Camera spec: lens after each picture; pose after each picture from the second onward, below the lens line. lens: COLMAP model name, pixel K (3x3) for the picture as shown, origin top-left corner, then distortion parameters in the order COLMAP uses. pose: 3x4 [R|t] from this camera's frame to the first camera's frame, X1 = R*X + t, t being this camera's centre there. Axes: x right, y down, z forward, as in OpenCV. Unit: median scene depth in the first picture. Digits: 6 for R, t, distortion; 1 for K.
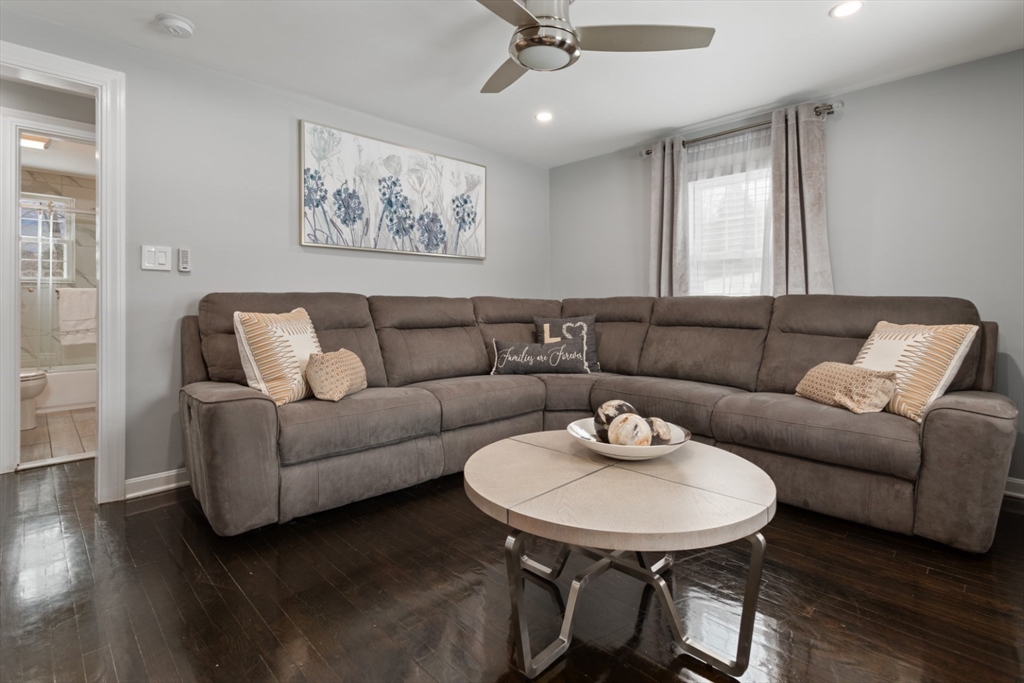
lens RADIAL K [[489.5, 0, 515.1], [0, 489.5, 312.4], [0, 0, 1]] dist [-0.002810, 0.000229]
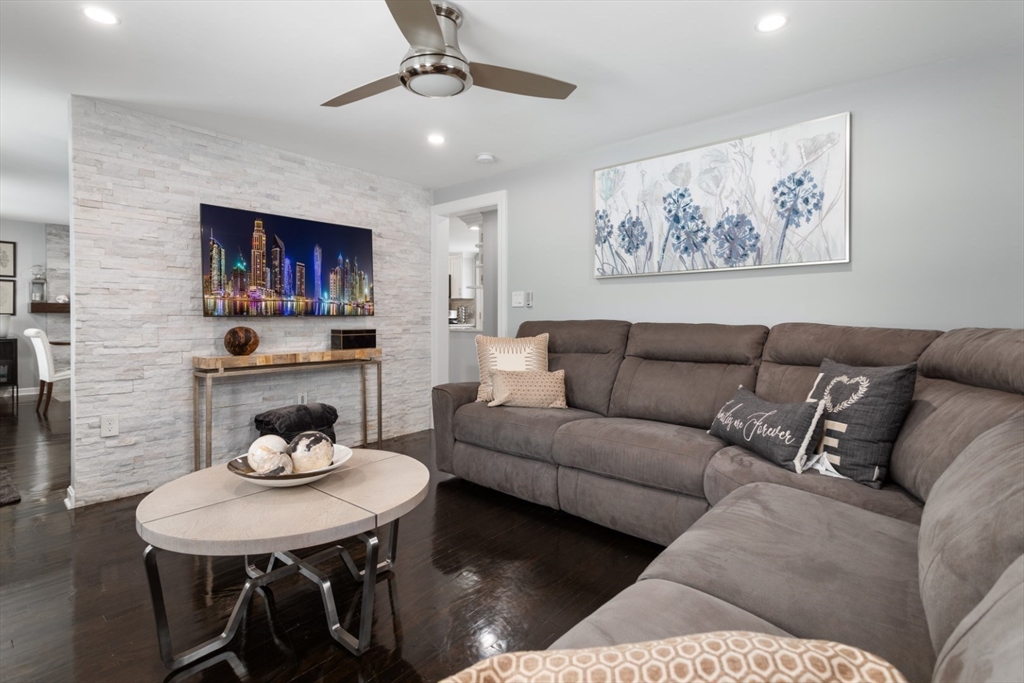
lens RADIAL K [[490.5, 0, 519.1], [0, 490.5, 334.6], [0, 0, 1]] dist [0.000028, 0.000374]
pose [[0.096407, 0.031820, -0.994833, 0.636407], [-0.019434, 0.999359, 0.030081, -0.033663], [0.995152, 0.016433, 0.096964, 0.643815]]
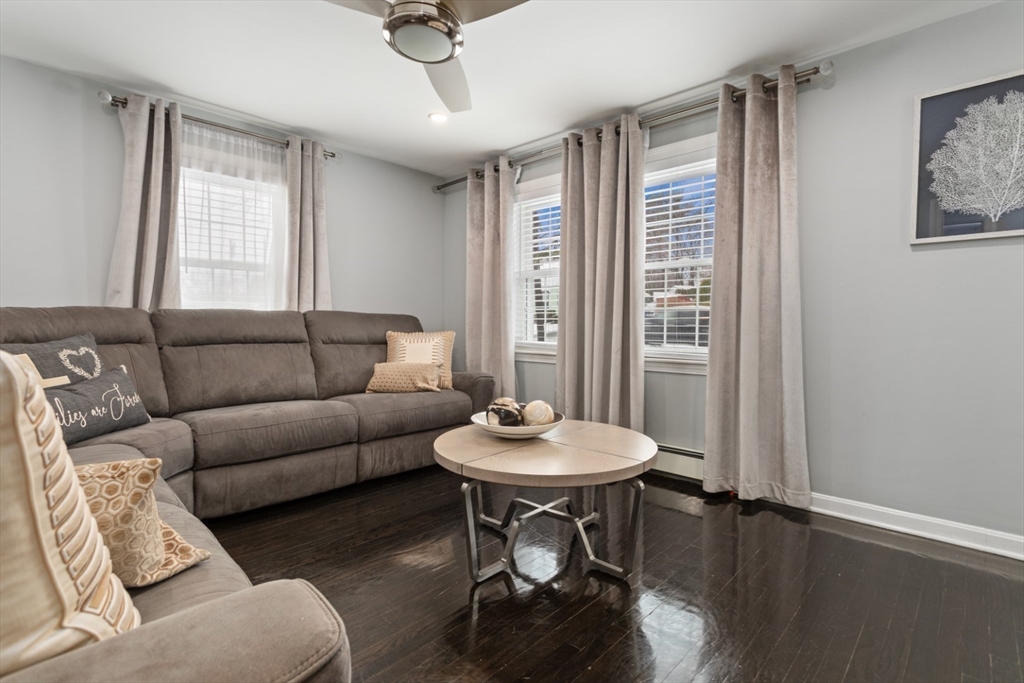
lens RADIAL K [[494.3, 0, 517.2], [0, 494.3, 346.4], [0, 0, 1]] dist [0.001880, 0.000388]
pose [[-0.025164, -0.054198, 0.998213, -0.528165], [0.012363, 0.998436, 0.054522, -0.008767], [-0.999607, 0.013713, -0.024454, 0.508061]]
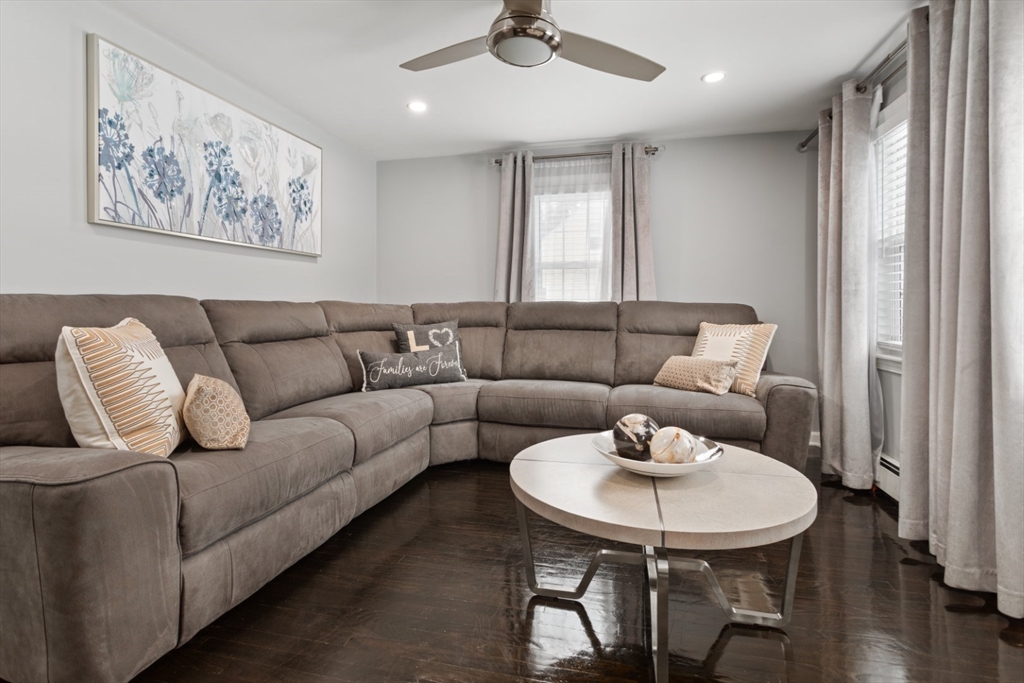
lens RADIAL K [[486.6, 0, 513.3], [0, 486.6, 314.4], [0, 0, 1]] dist [0.000619, 0.000880]
pose [[0.851503, -0.010256, 0.524249, -0.270724], [0.011318, 0.999935, 0.001179, -0.007267], [-0.524227, 0.004929, 0.851564, 0.126379]]
